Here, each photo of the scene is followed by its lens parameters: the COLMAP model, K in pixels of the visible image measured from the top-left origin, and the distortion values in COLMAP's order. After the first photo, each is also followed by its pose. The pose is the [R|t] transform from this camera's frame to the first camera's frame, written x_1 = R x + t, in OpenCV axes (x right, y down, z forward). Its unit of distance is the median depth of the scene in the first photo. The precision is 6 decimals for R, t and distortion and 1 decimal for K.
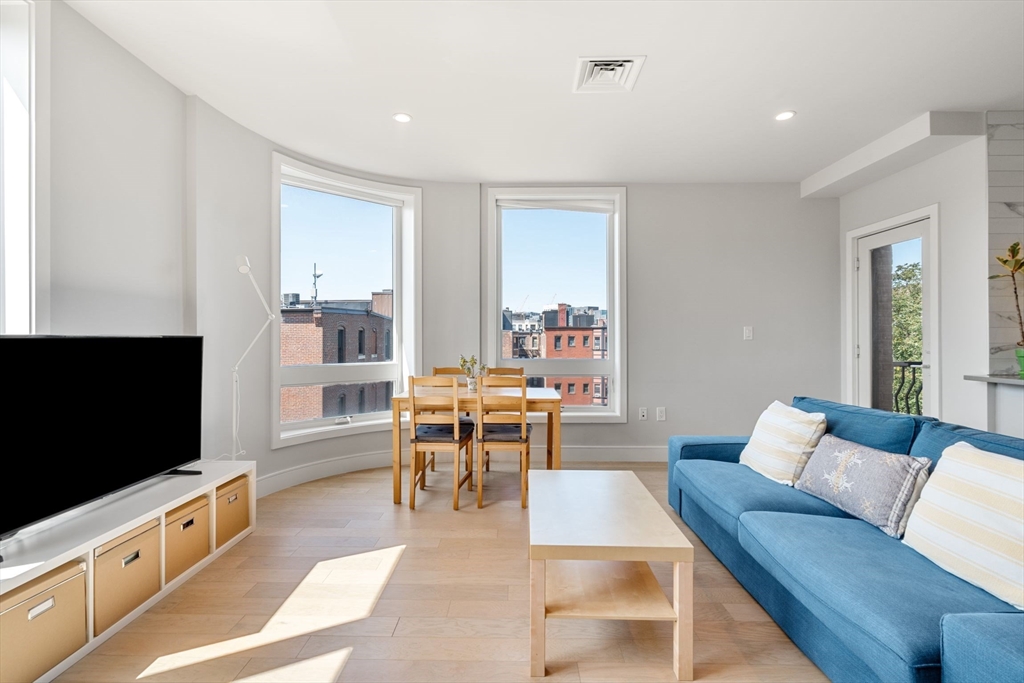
lens RADIAL K [[461.7, 0, 504.3], [0, 461.7, 335.8], [0, 0, 1]] dist [-0.007611, 0.003719]
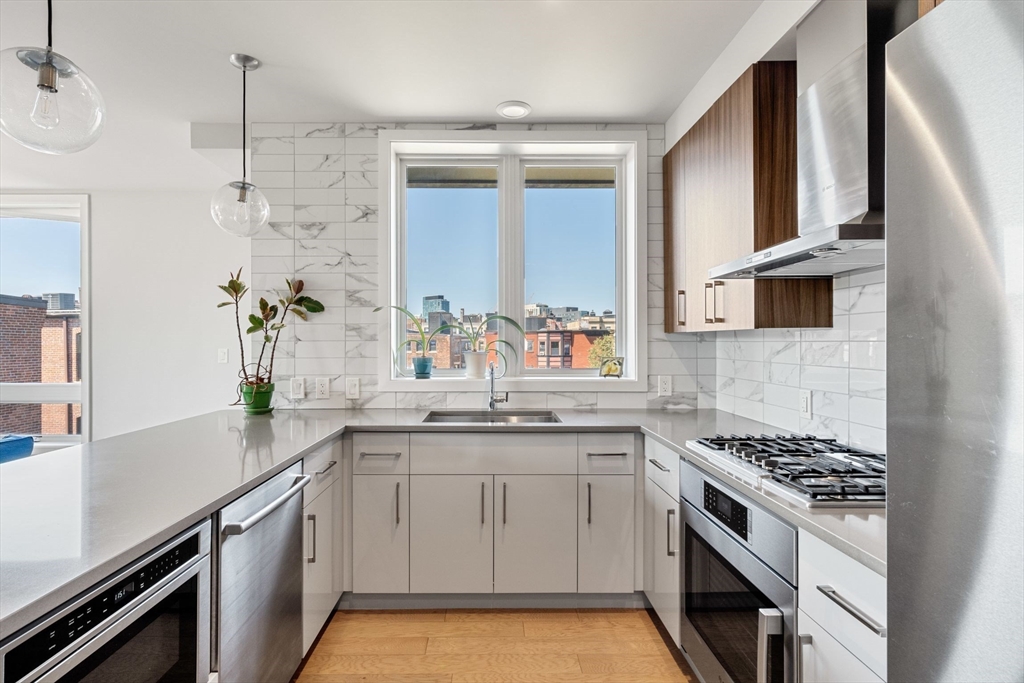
lens RADIAL K [[511.6, 0, 494.2], [0, 511.6, 343.1], [0, 0, 1]] dist [-0.001391, 0.002105]
pose [[0.999718, -0.001767, 0.023702, 1.436062], [0.001577, 0.999966, 0.008067, -0.052997], [-0.023715, -0.008027, 0.999687, -0.033284]]
